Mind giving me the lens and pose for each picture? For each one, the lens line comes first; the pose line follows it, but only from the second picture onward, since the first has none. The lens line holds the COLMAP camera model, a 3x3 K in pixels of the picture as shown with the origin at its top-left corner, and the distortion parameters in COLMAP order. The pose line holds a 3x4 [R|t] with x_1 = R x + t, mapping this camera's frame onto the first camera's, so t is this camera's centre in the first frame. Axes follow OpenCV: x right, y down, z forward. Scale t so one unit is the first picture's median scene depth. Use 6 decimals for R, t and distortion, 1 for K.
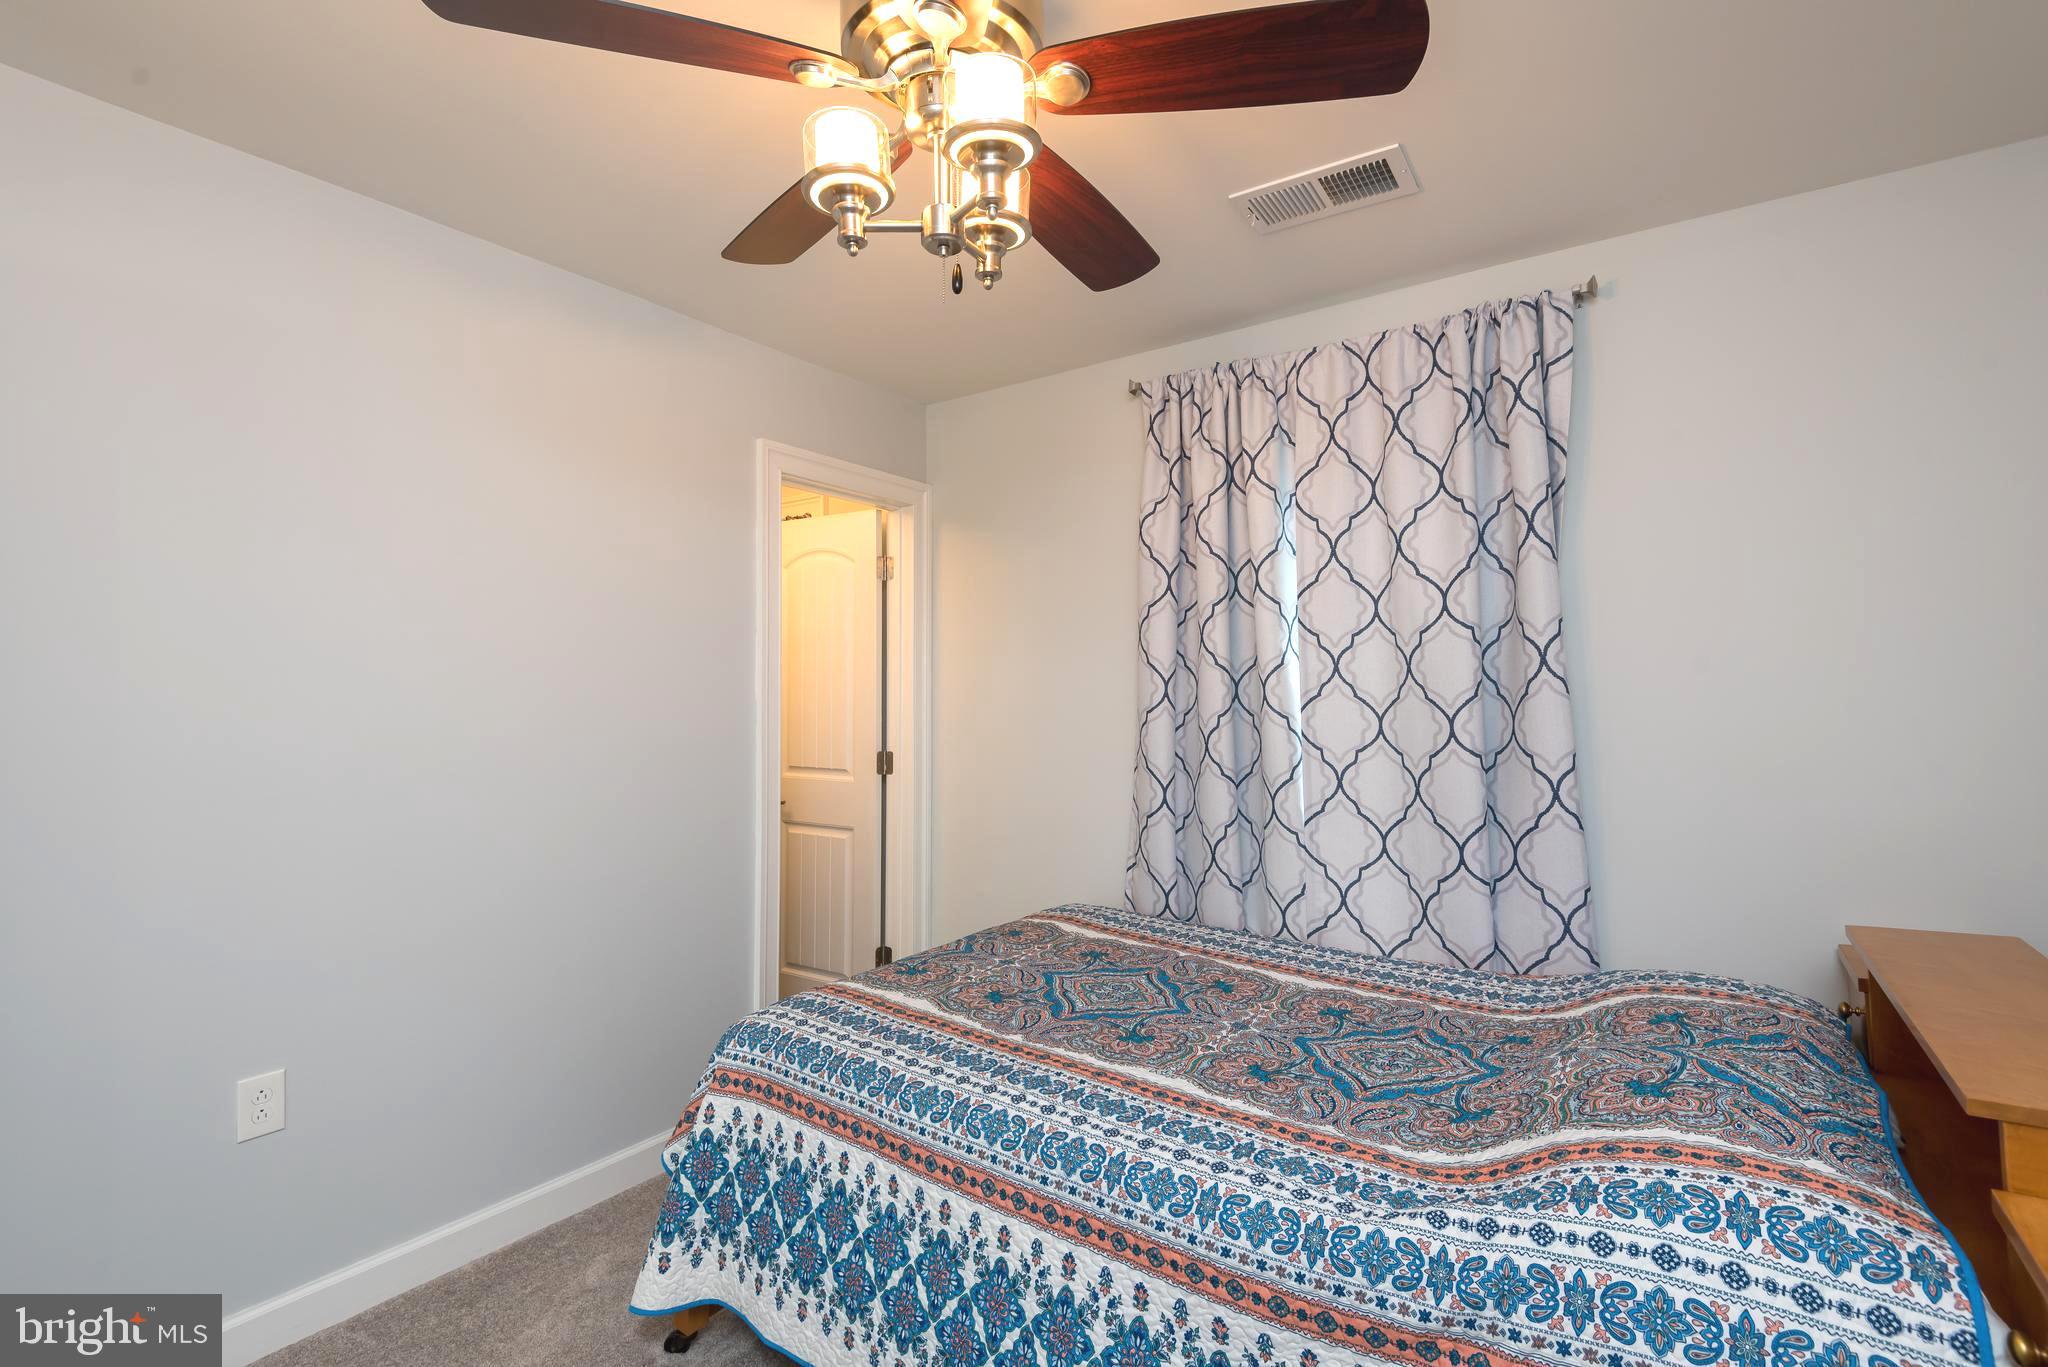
lens RADIAL K [[933.7, 0, 1019.9], [0, 933.7, 680.7], [0, 0, 1]] dist [0.013088, -0.000301]
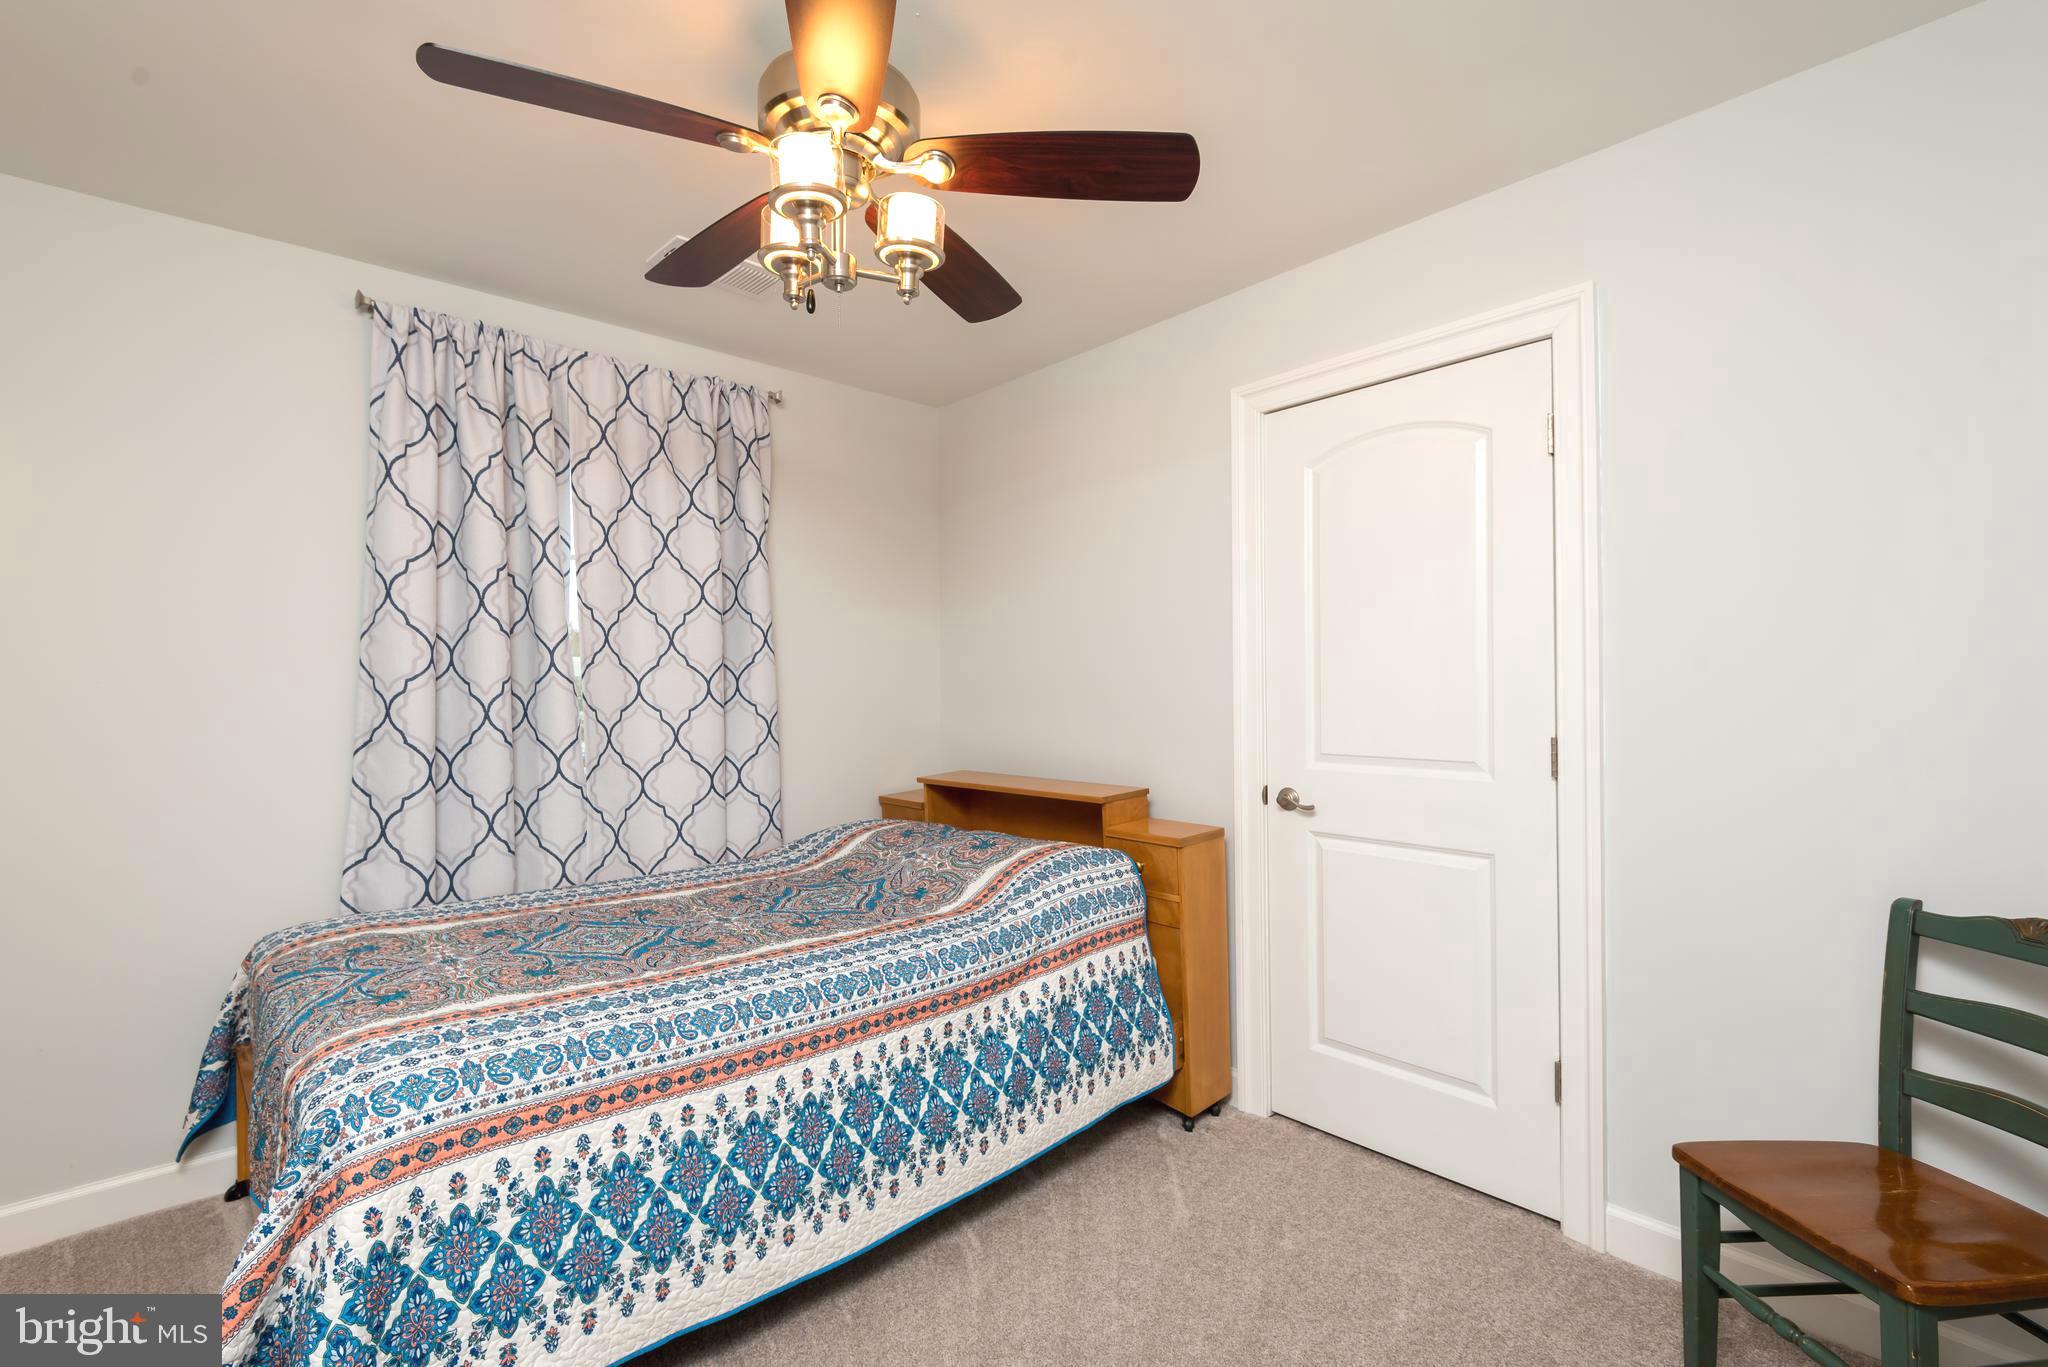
lens RADIAL K [[933.7, 0, 1022.3], [0, 933.7, 684.0], [0, 0, 1]] dist [0.013088, -0.000301]
pose [[0.184627, -0.003974, 0.982801, -0.779136], [0.002872, 0.999990, 0.003504, 0.042788], [-0.982805, 0.002175, 0.184636, 0.318377]]
